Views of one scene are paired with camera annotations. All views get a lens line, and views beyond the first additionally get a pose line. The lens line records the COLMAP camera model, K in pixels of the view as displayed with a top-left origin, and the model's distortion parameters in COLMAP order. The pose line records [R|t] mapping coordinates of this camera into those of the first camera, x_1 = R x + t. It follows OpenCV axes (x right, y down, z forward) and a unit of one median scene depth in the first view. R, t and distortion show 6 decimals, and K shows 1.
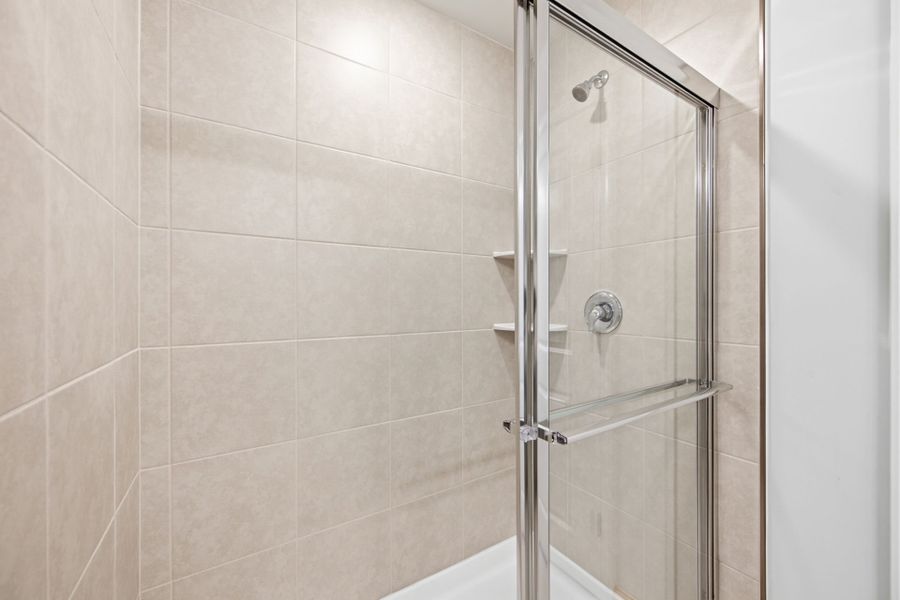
lens RADIAL K [[353.1, 0, 450.2], [0, 353.1, 302.8], [0, 0, 1]] dist [0.001179, 0.000050]
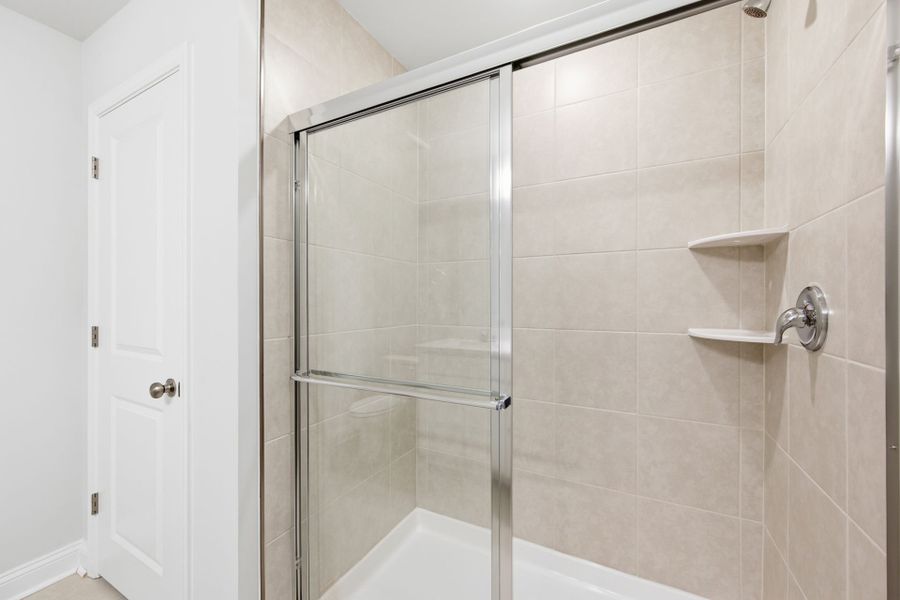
lens RADIAL K [[353.1, 0, 449.6], [0, 353.1, 299.6], [0, 0, 1]] dist [0.001179, 0.000050]
pose [[0.499062, 0.001856, -0.866564, 0.569630], [-0.002177, 0.999997, 0.000888, -0.007373], [0.866564, 0.001443, 0.499065, 0.093220]]
